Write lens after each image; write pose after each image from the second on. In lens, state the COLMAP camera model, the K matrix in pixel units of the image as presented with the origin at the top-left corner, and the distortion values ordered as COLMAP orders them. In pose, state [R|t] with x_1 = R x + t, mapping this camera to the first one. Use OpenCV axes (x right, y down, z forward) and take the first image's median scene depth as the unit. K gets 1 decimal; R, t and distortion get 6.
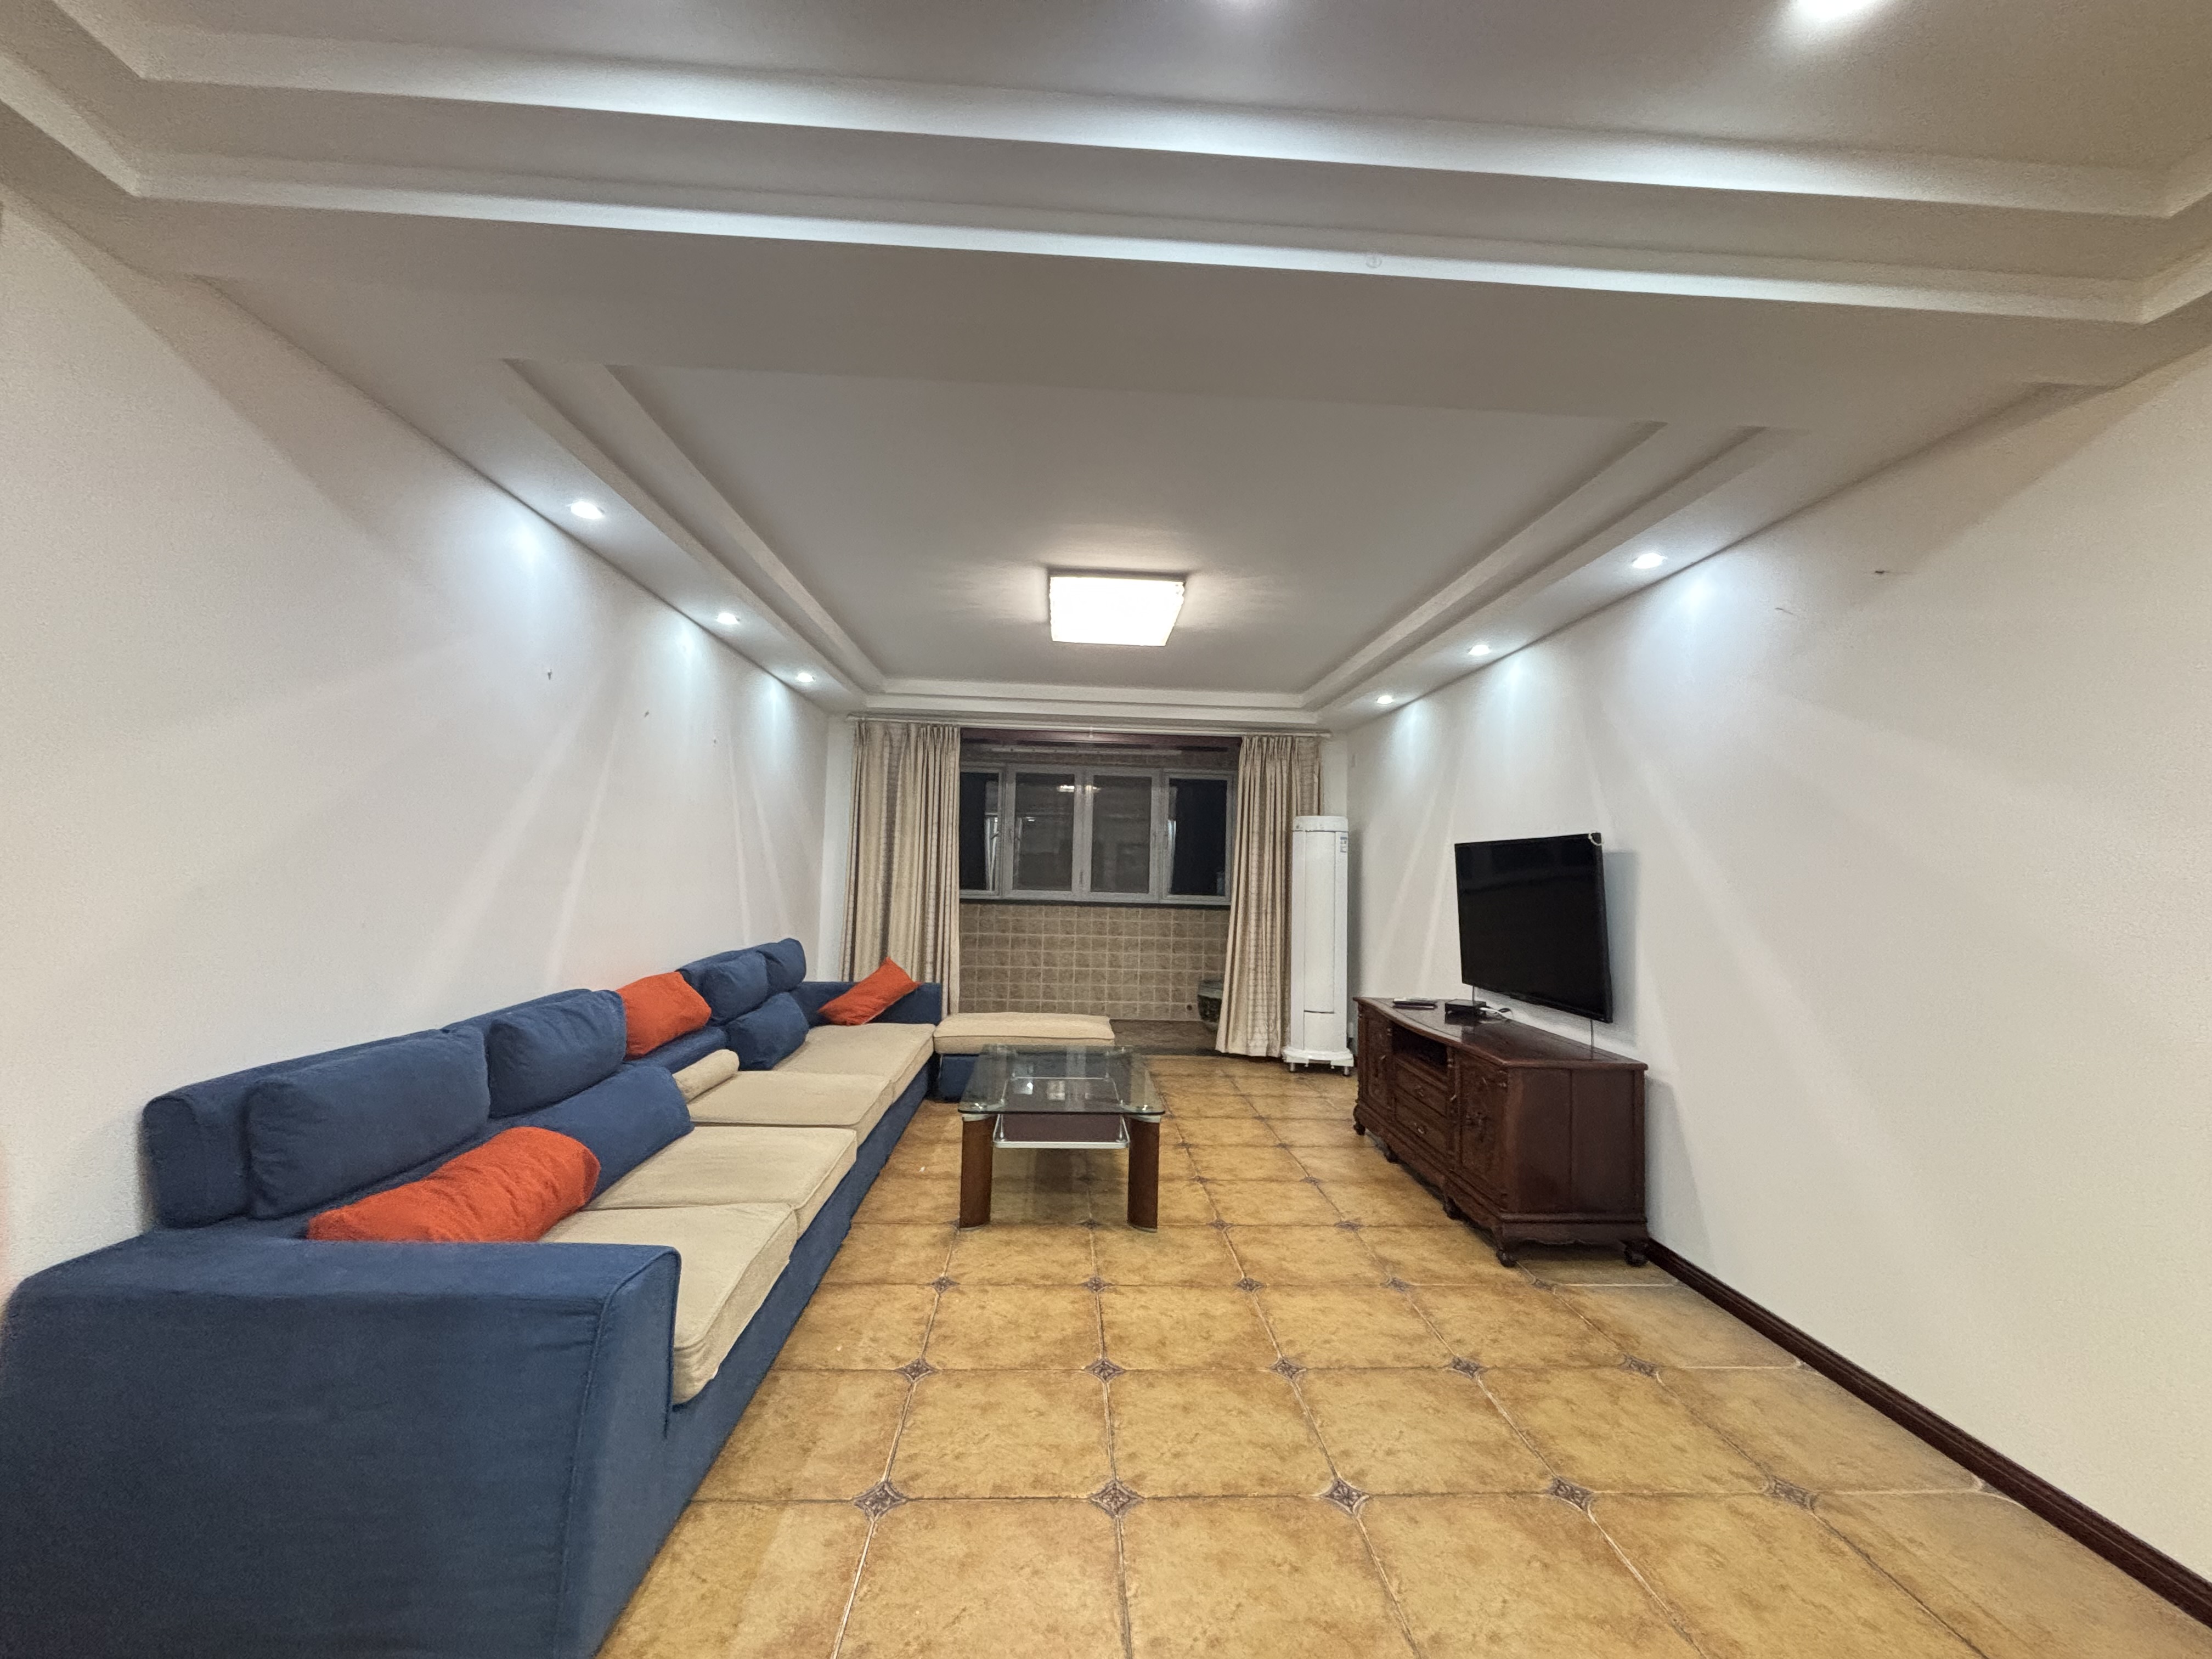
lens RADIAL K [[909.1, 0, 1106.0], [0, 909.1, 829.5], [0, 0, 1]] dist [0.010613, -0.000636]
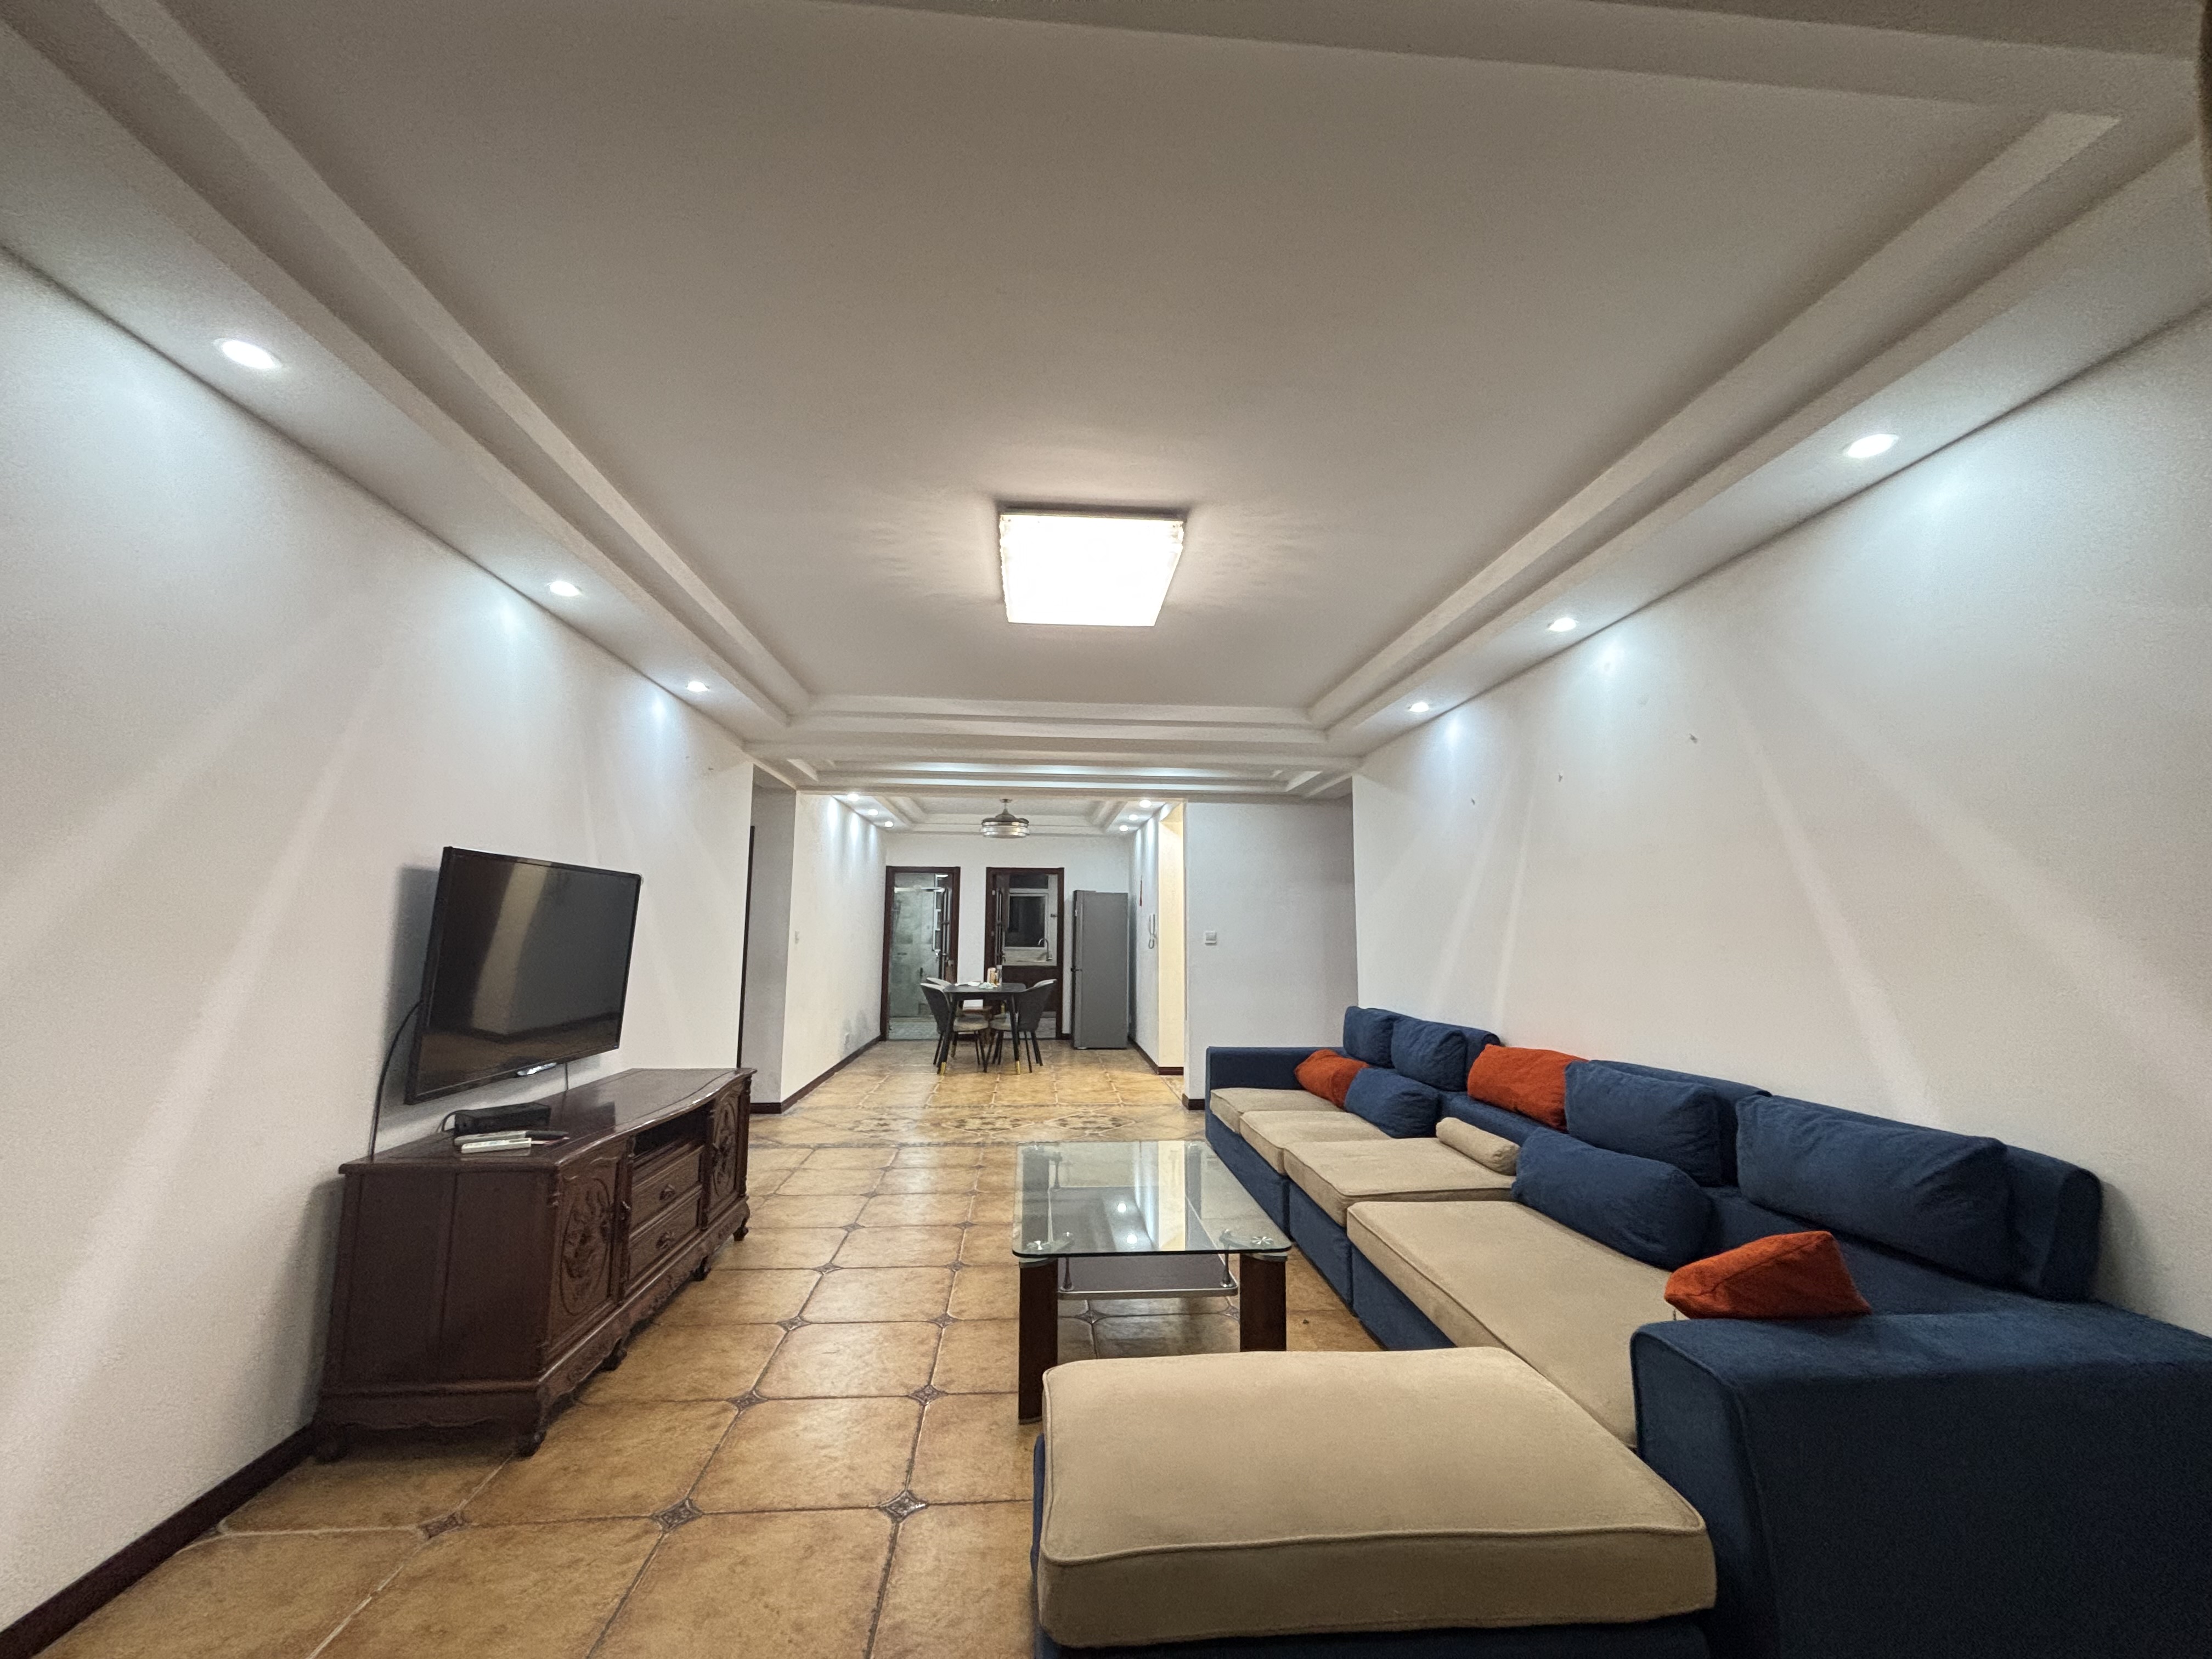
lens RADIAL K [[909.1, 0, 1106.0], [0, 909.1, 829.5], [0, 0, 1]] dist [0.010613, -0.000636]
pose [[0.999336, -0.015393, 0.033037, -0.004633], [0.017519, 0.997728, -0.065056, 0.021730], [-0.031961, 0.065592, 0.997335, 0.289748]]
